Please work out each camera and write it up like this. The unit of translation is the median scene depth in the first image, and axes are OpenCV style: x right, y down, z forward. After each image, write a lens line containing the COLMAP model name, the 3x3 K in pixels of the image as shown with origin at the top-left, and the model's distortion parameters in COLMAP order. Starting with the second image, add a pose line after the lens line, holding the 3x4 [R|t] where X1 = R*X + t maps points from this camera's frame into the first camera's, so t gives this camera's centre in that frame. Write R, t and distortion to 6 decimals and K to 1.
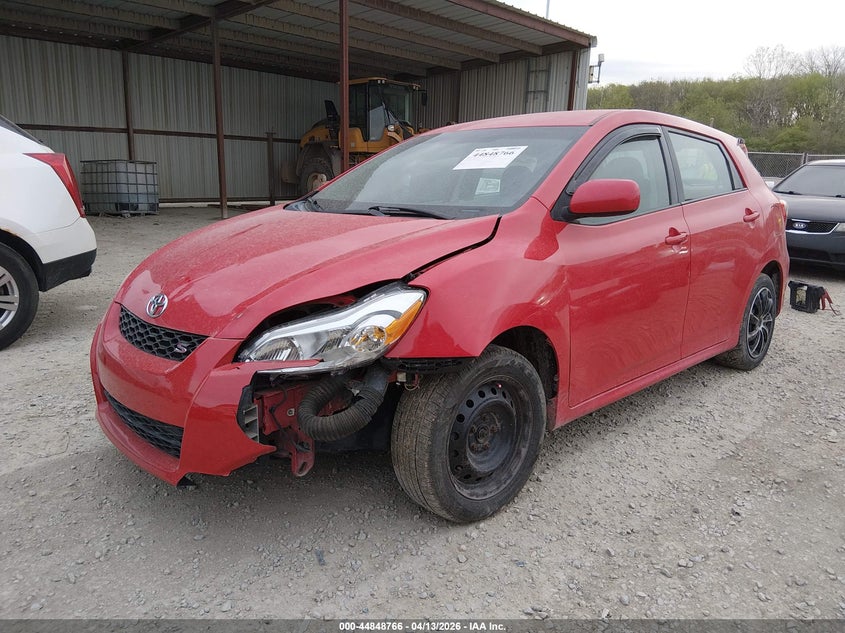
lens RADIAL K [[641.4, 0, 419.6], [0, 641.4, 313.2], [0, 0, 1]] dist [0.096951, -0.154530]
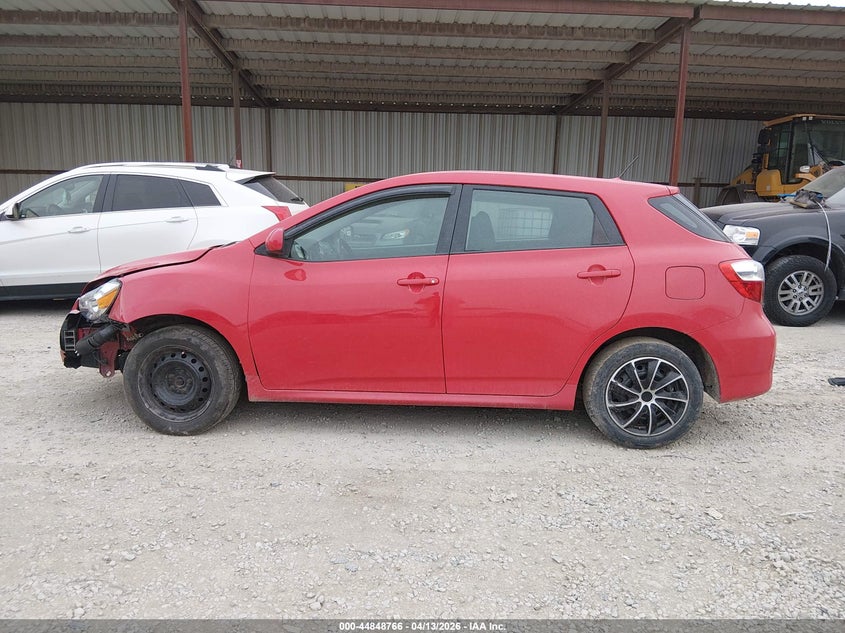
lens RADIAL K [[641.4, 0, 419.6], [0, 641.4, 313.2], [0, 0, 1]] dist [0.096951, -0.154530]
pose [[0.684499, 0.121346, -0.718844, 1.004400], [-0.167550, 0.985840, 0.006872, -0.055748], [0.709498, 0.115739, 0.695138, 0.172879]]
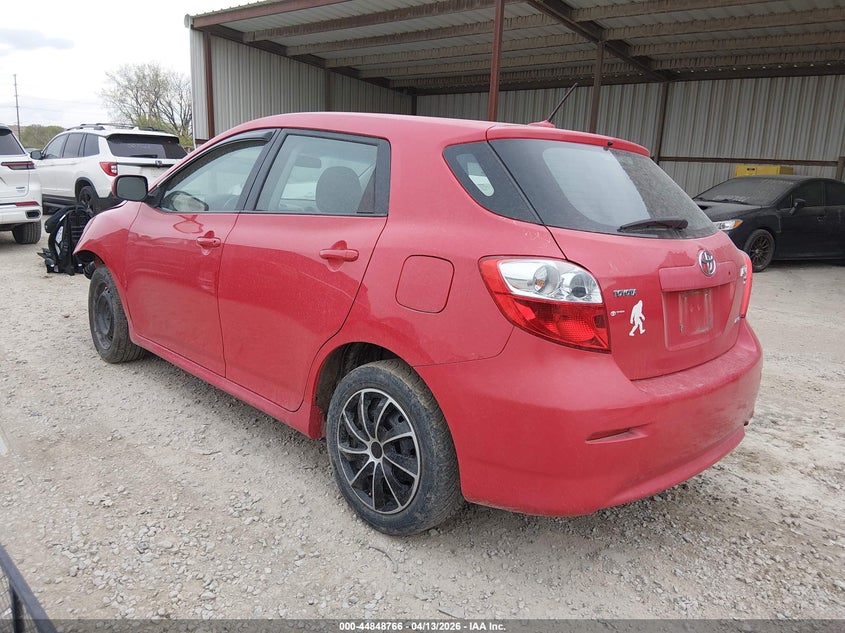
lens RADIAL K [[641.4, 0, 419.6], [0, 641.4, 313.2], [0, 0, 1]] dist [0.096951, -0.154530]
pose [[0.002614, 0.196191, -0.980562, 1.141025], [-0.270092, 0.944261, 0.188208, -0.234321], [0.962831, 0.264350, 0.055458, 1.052999]]
